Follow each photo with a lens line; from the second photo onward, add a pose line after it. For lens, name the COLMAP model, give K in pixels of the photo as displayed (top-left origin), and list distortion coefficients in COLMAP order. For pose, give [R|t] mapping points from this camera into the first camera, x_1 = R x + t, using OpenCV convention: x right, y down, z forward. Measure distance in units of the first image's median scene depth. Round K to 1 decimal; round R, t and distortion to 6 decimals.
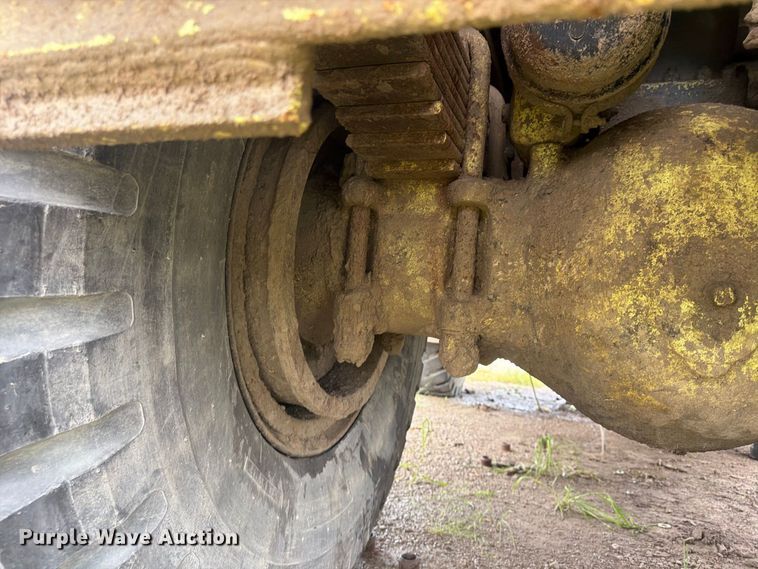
lens RADIAL K [[549.1, 0, 382.8], [0, 549.1, 284.8], [0, 0, 1]] dist [-0.007085, -0.004937]
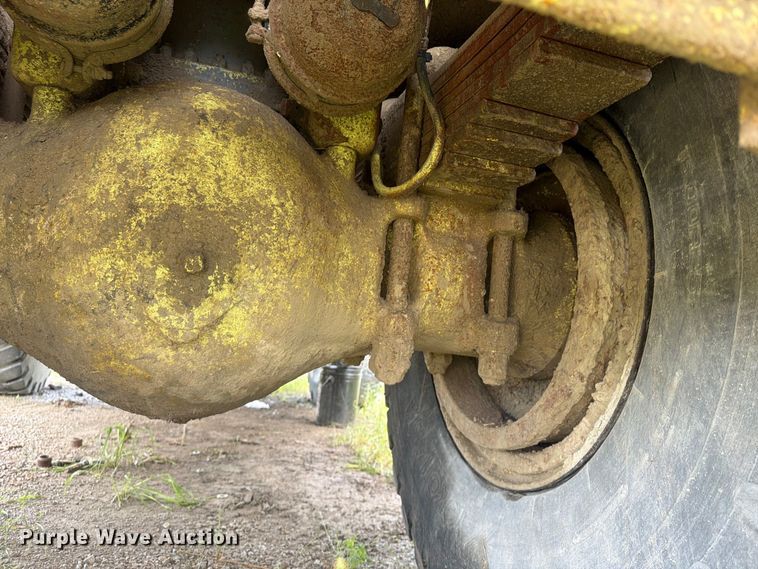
lens RADIAL K [[549.1, 0, 382.8], [0, 549.1, 284.8], [0, 0, 1]] dist [-0.007085, -0.004937]
pose [[0.781757, 0.045631, 0.621912, 0.218721], [-0.058505, 0.998287, 0.000295, 0.033512], [-0.620833, -0.036616, 0.783087, -0.035931]]
